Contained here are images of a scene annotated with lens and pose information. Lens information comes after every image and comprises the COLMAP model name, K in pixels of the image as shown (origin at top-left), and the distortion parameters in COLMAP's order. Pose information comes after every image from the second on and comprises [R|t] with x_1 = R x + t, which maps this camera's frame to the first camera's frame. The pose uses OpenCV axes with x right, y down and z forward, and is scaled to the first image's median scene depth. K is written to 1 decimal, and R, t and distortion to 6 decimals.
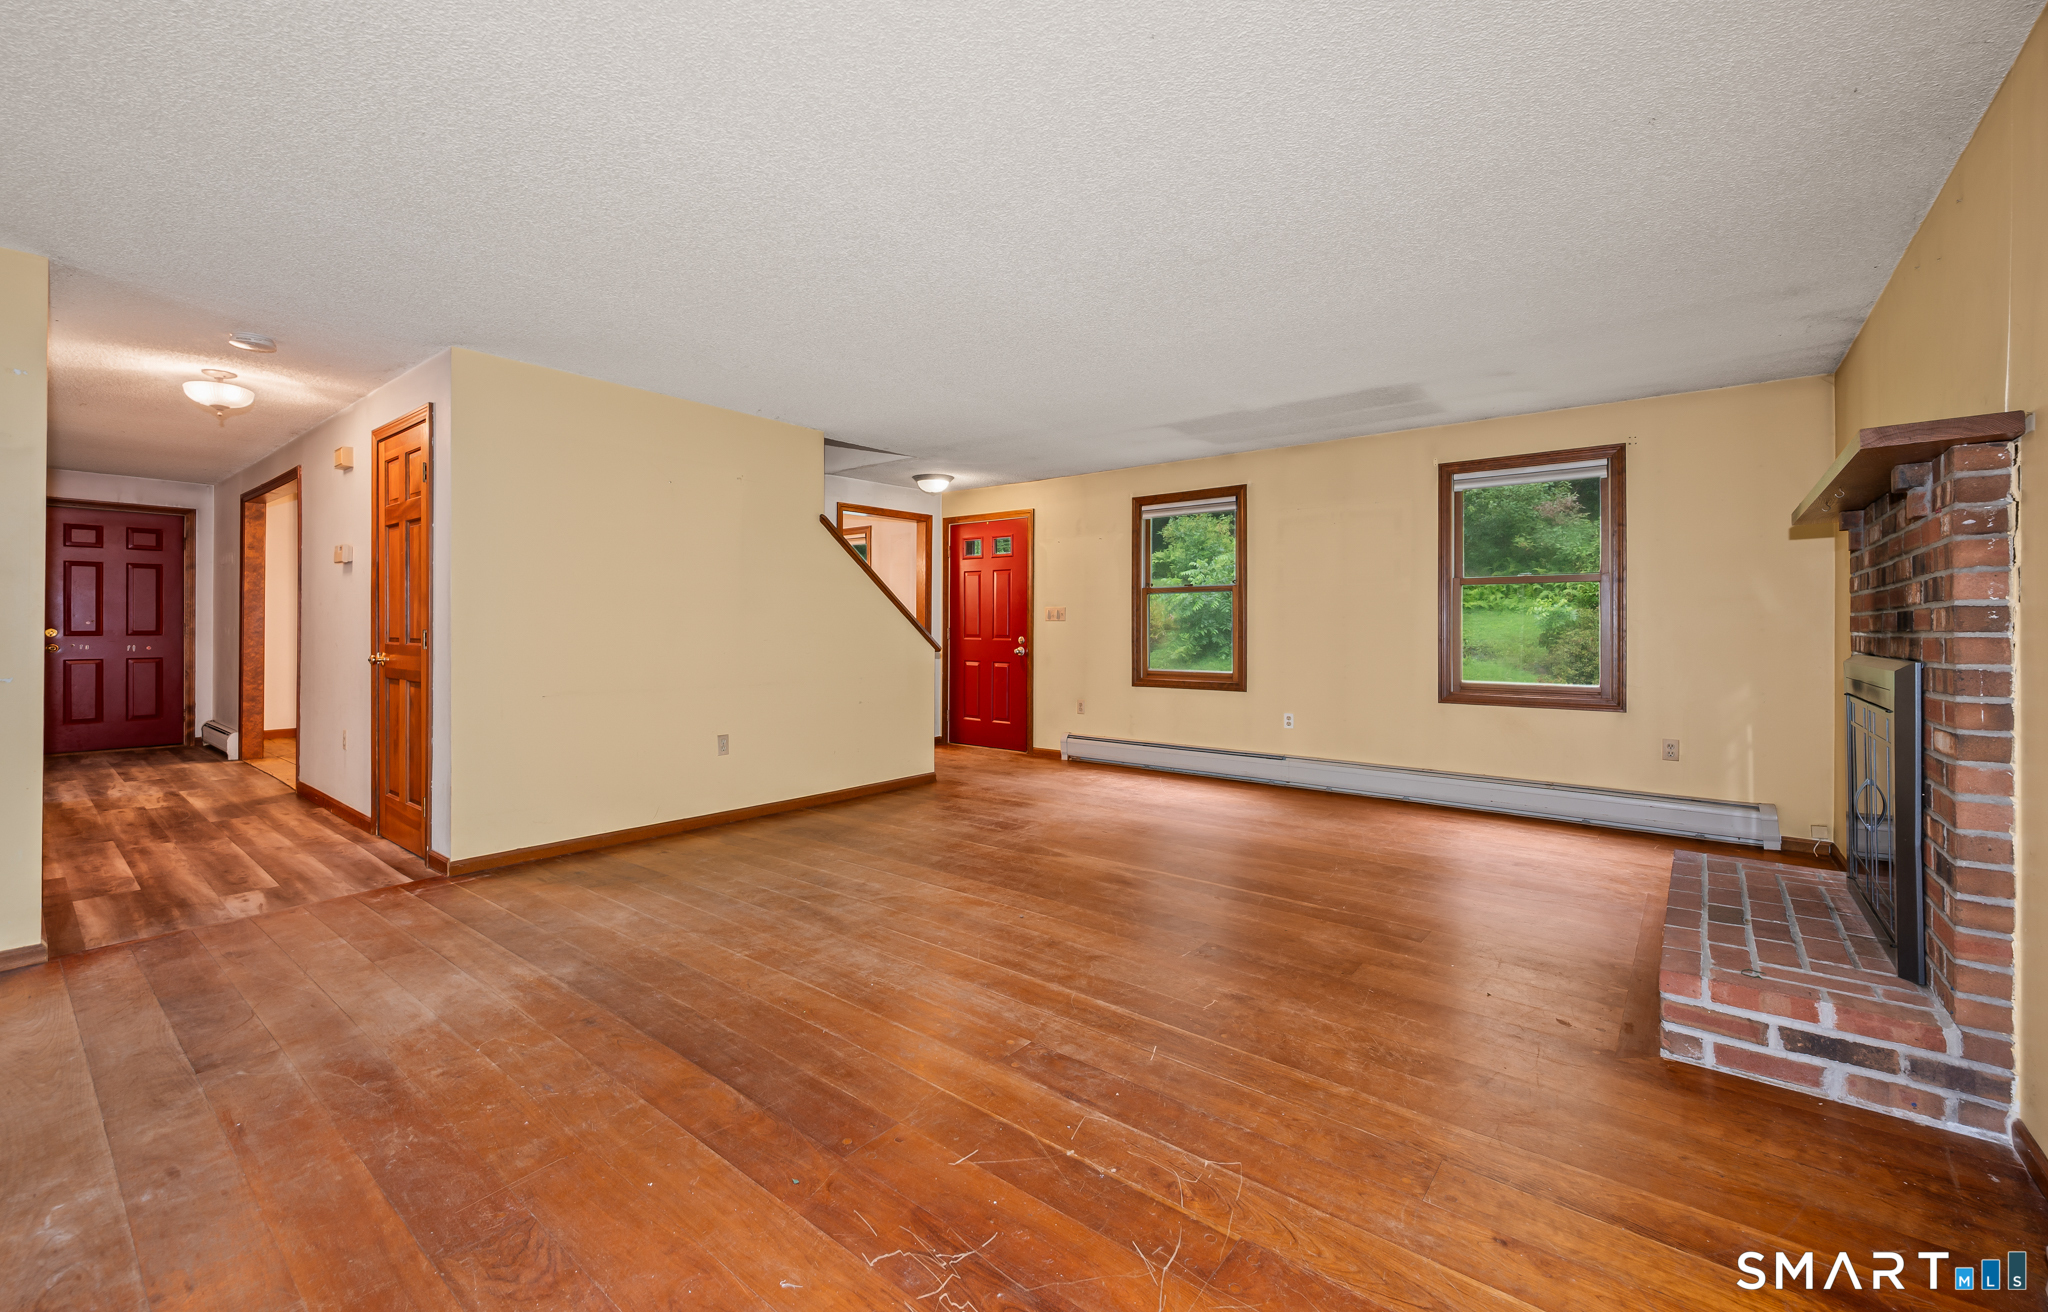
lens RADIAL K [[819.7, 0, 1076.2], [0, 819.7, 626.2], [0, 0, 1]] dist [0.002496, -0.000038]
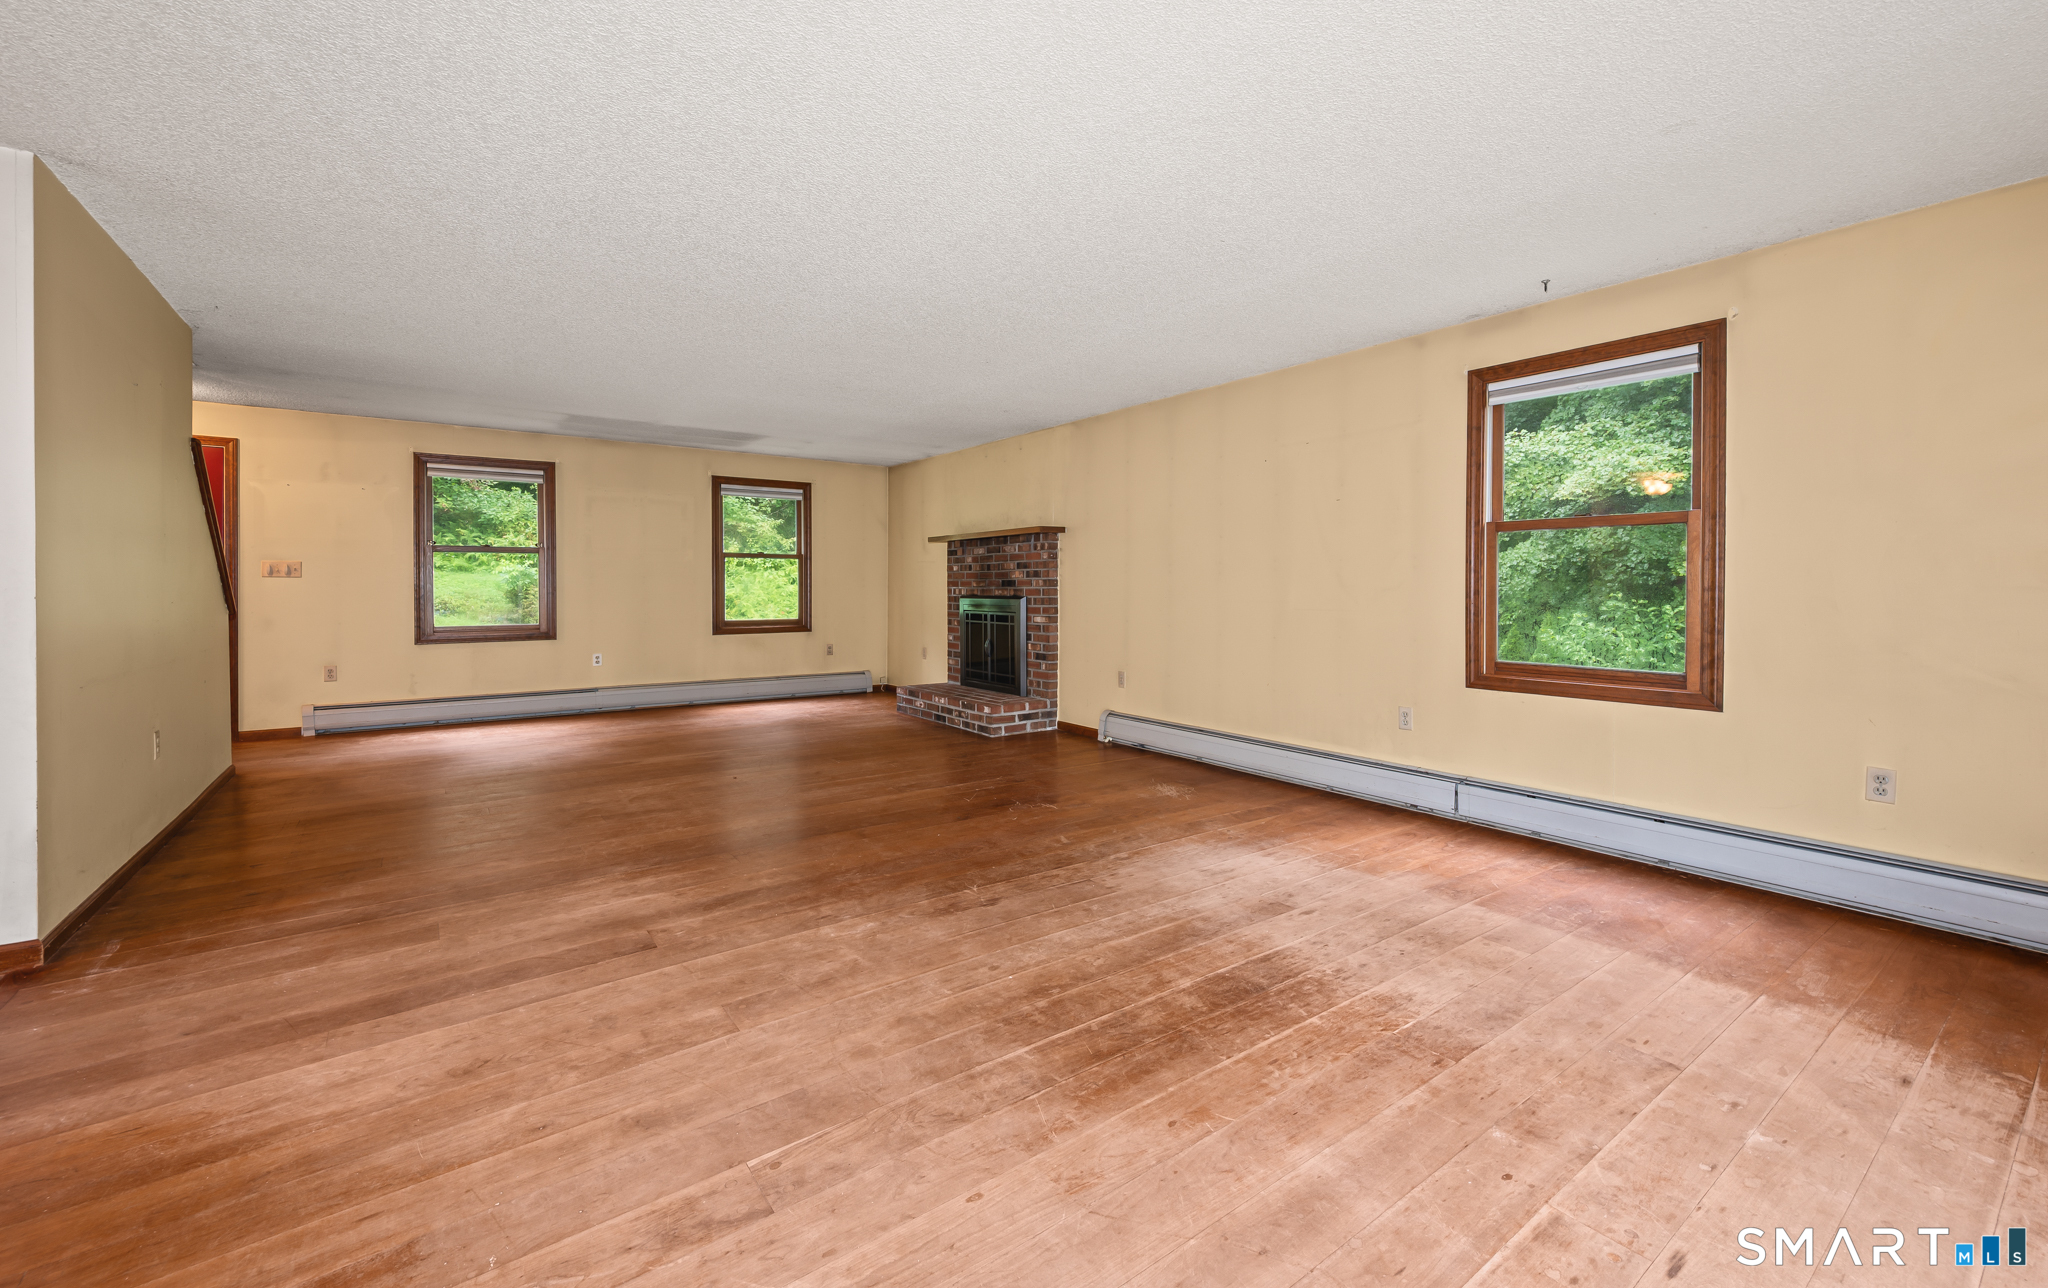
lens RADIAL K [[825.2, 0, 968.6], [0, 825.2, 593.8], [0, 0, 1]] dist [-0.000607, -0.000051]
pose [[0.328090, -0.009741, 0.944596, -1.120072], [-0.002445, 0.999935, 0.011161, -0.000402], [-0.944643, -0.005971, 0.328045, 0.084287]]
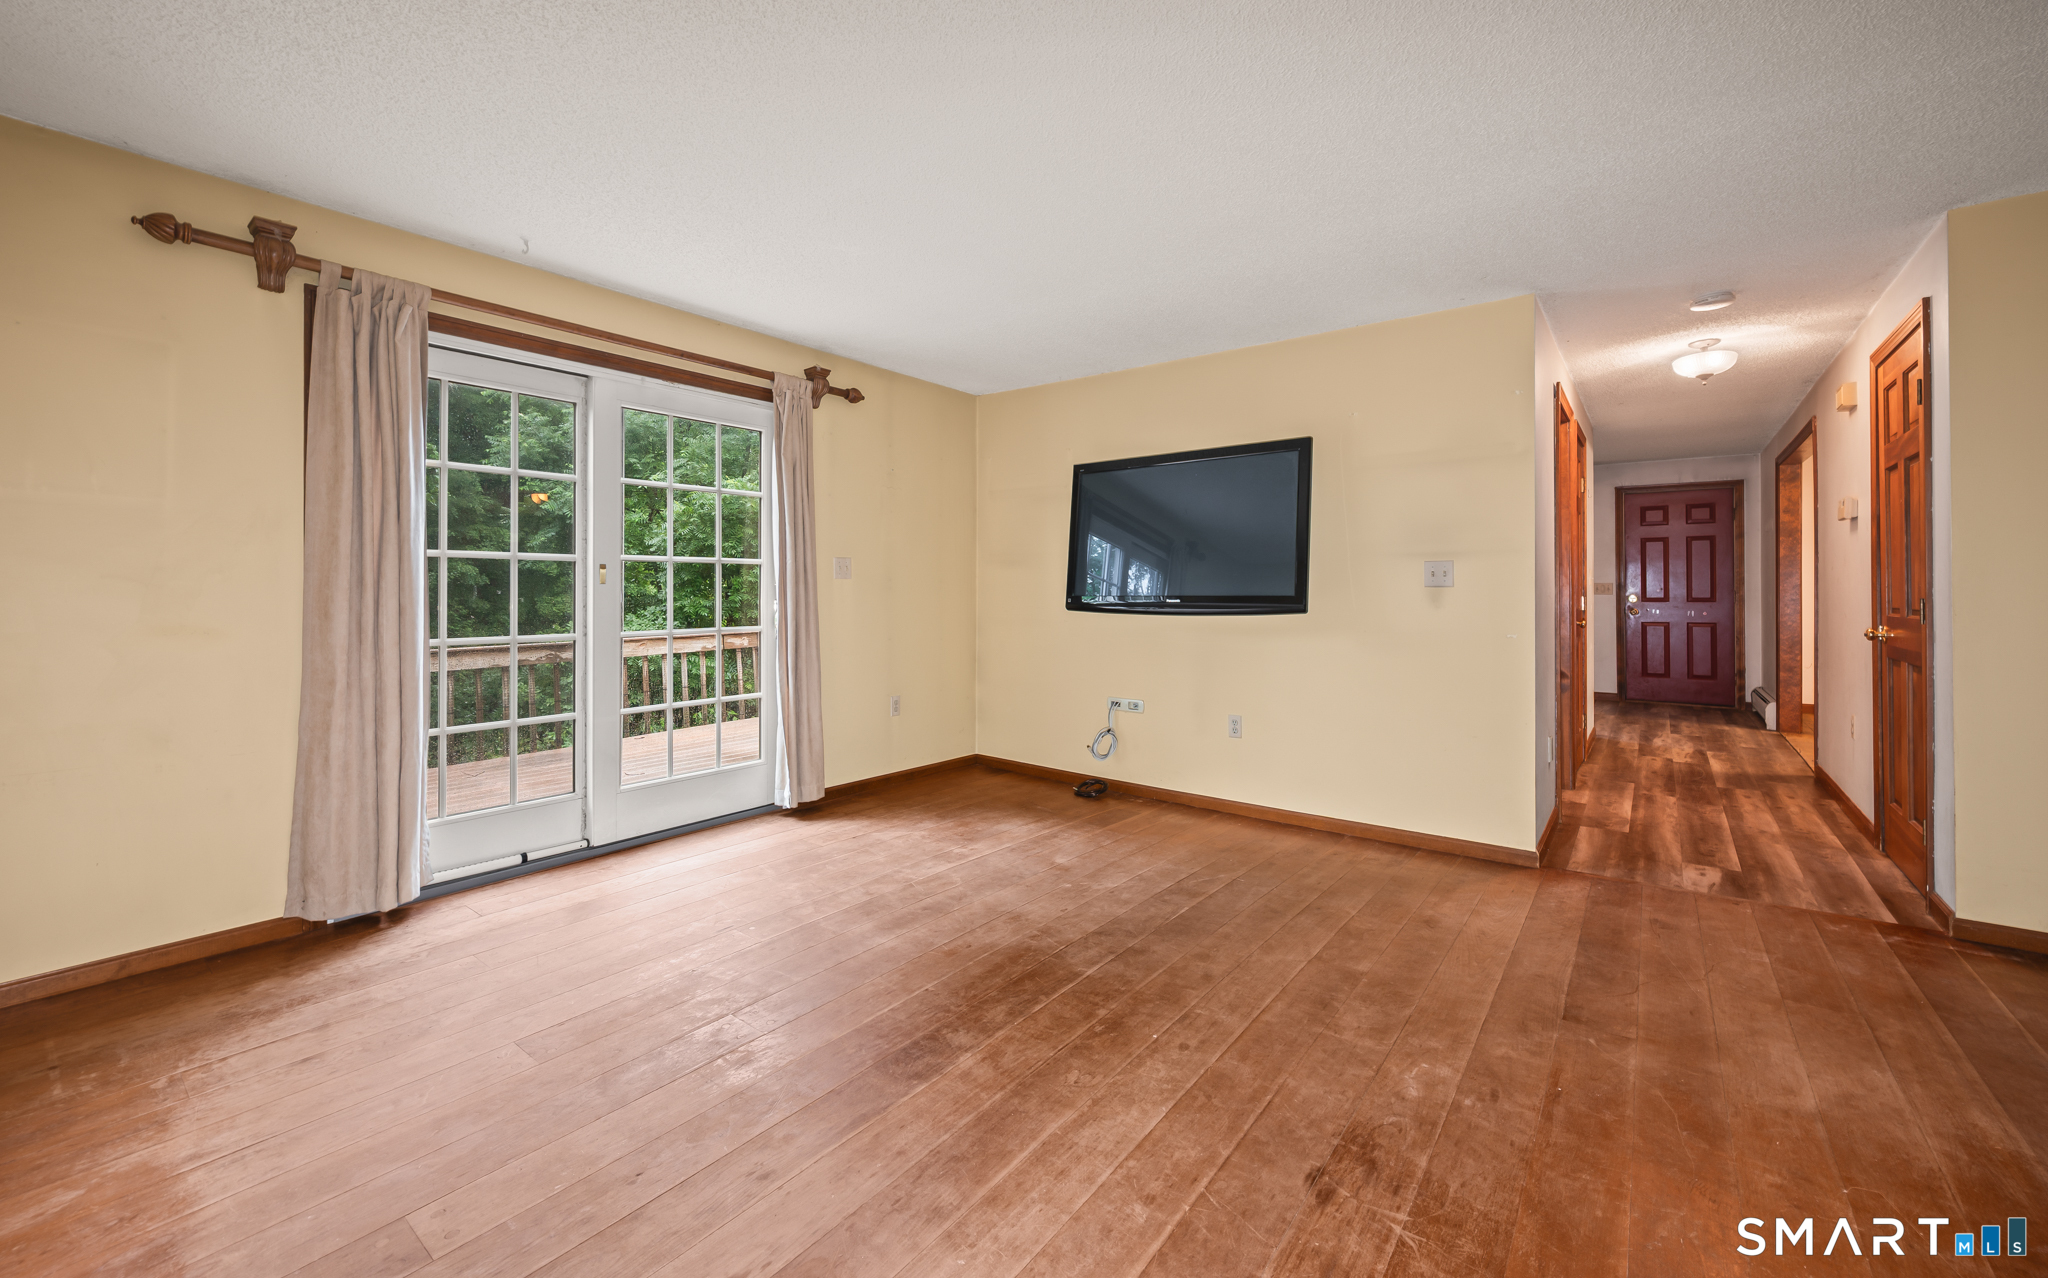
lens RADIAL K [[829.0, 0, 968.5], [0, 829.0, 587.2], [0, 0, 1]] dist [-0.000888, 0.000720]
pose [[-0.049072, -0.007033, -0.998770, 0.016830], [-0.000062, 0.999975, -0.007038, -0.000617], [0.998795, -0.000284, -0.049071, 0.158195]]
